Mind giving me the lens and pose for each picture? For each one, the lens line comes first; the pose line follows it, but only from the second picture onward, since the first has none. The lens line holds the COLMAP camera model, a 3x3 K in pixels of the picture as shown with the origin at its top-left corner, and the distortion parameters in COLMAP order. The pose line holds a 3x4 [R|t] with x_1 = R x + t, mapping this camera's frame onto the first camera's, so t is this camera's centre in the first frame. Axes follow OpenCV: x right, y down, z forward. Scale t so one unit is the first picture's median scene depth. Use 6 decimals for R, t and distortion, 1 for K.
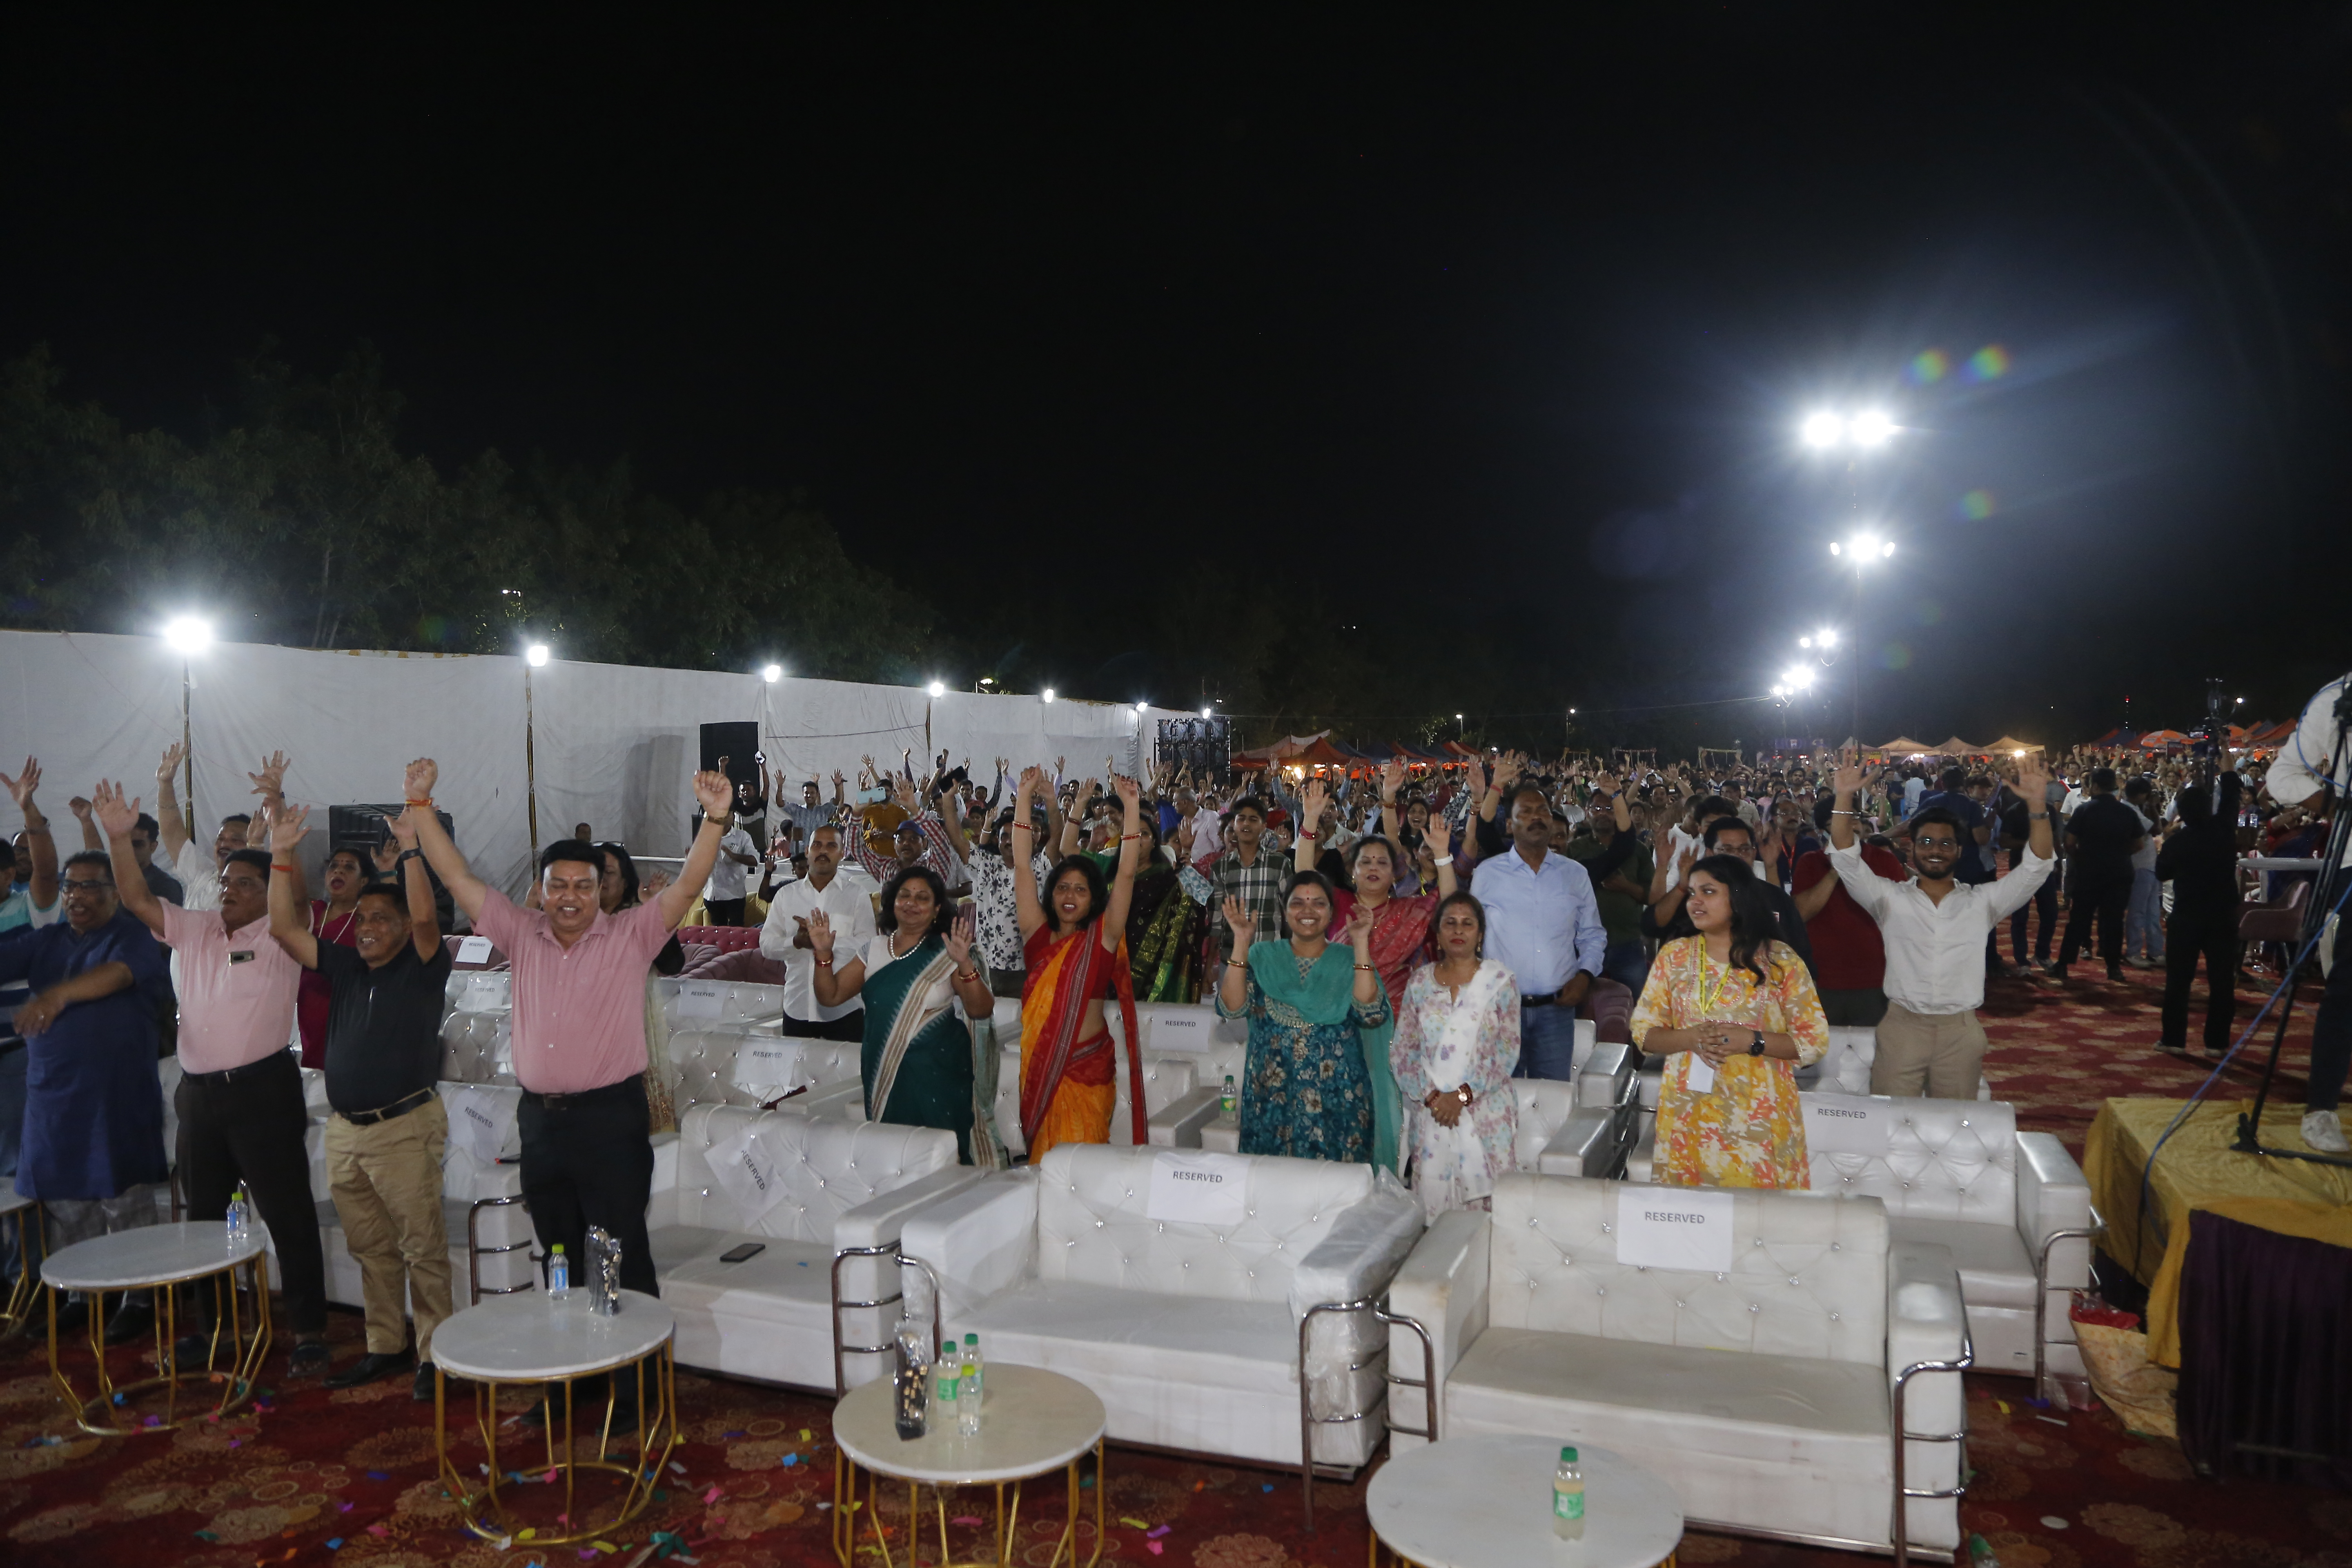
lens RADIAL K [[1611.3, 0, 1187.8], [0, 1611.3, 798.5], [0, 0, 1]] dist [-0.133260, 0.084196]
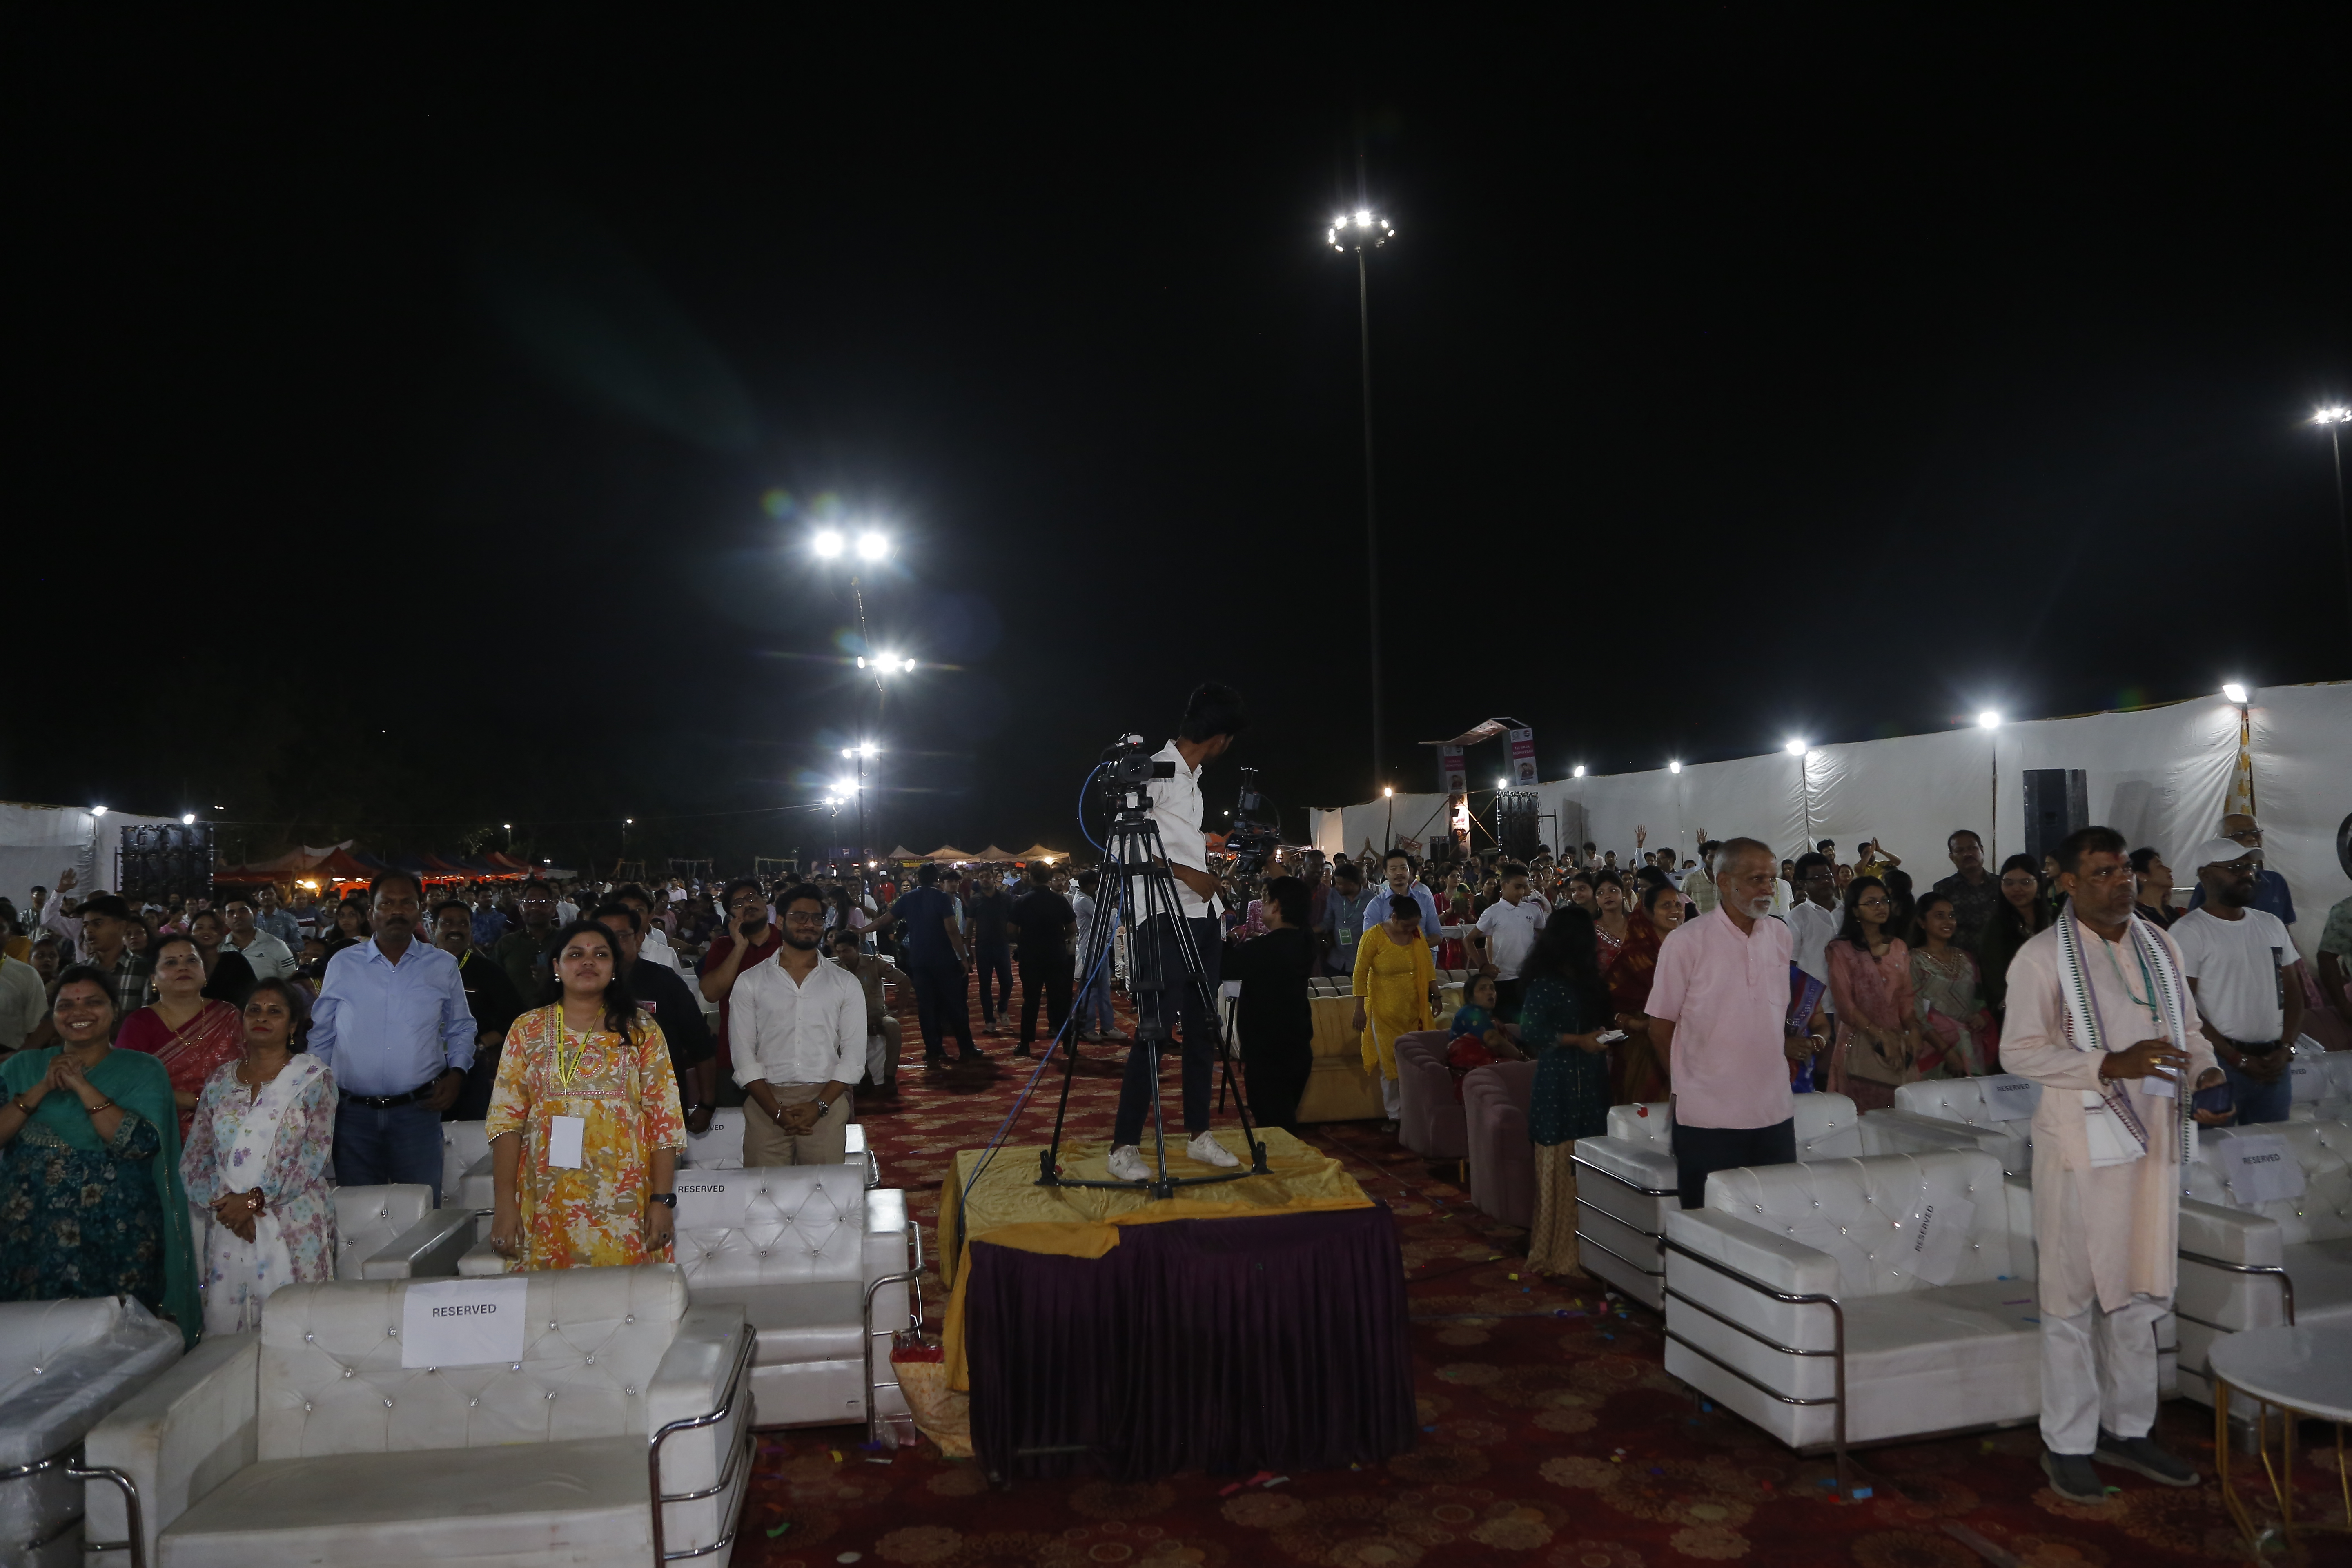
lens RADIAL K [[1611.3, 0, 1187.8], [0, 1611.3, 798.5], [0, 0, 1]] dist [-0.133260, 0.084196]
pose [[0.835463, 0.010839, 0.549440, 0.144990], [0.026525, 0.997845, -0.060019, 0.025424], [-0.548907, 0.064717, 0.833375, -0.030789]]
